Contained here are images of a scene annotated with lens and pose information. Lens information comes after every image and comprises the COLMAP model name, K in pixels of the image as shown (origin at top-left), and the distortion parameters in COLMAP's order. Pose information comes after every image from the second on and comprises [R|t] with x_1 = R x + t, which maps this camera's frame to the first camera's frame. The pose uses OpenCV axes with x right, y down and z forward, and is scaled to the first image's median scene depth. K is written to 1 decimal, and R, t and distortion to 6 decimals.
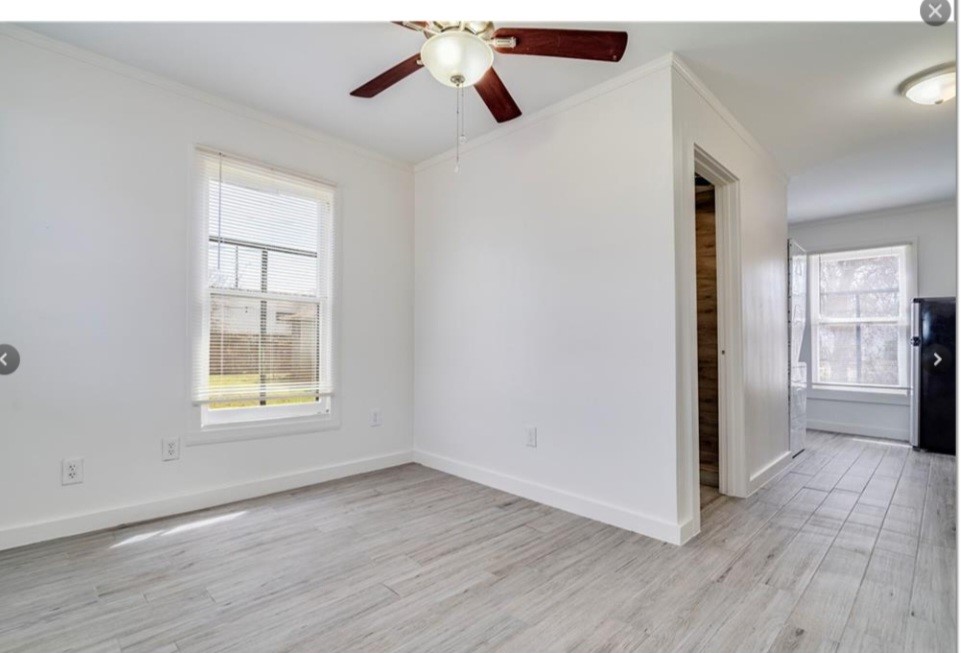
lens RADIAL K [[460.6, 0, 481.4], [0, 460.6, 329.2], [0, 0, 1]] dist [-0.000862, -0.000065]
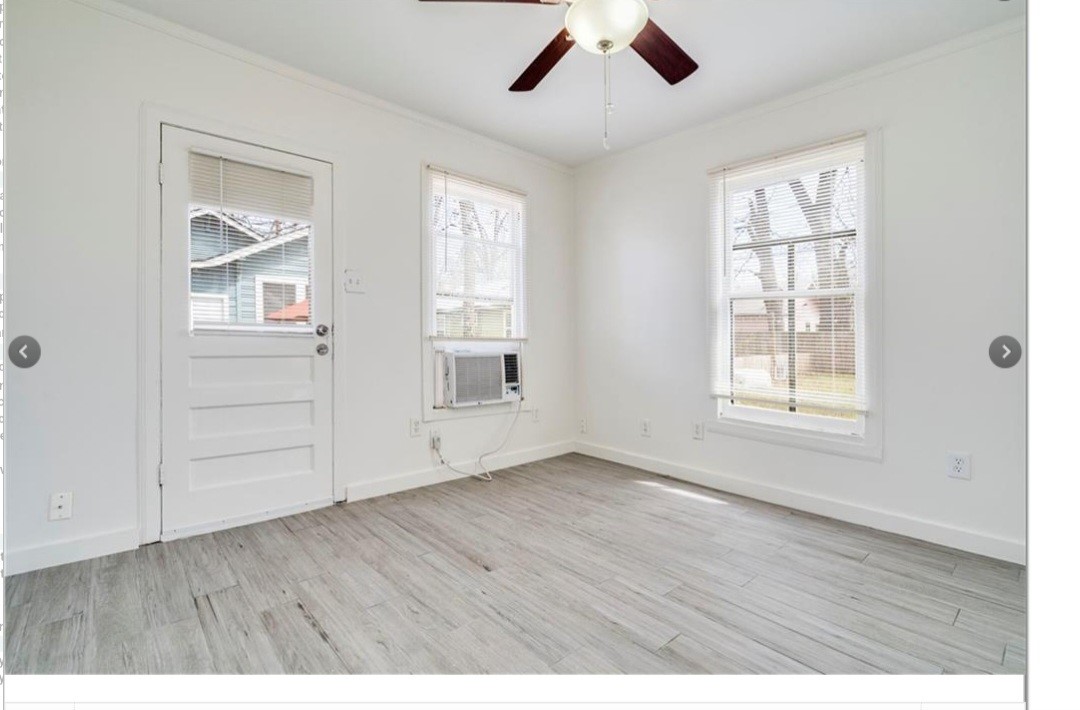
lens RADIAL K [[490.3, 0, 541.1], [0, 490.3, 348.7], [0, 0, 1]] dist [-0.001186, -0.000038]
pose [[-0.054644, 0.009458, -0.998461, 0.645974], [0.016024, 0.999835, 0.008594, 0.025840], [0.998377, -0.015530, -0.054786, 0.658666]]
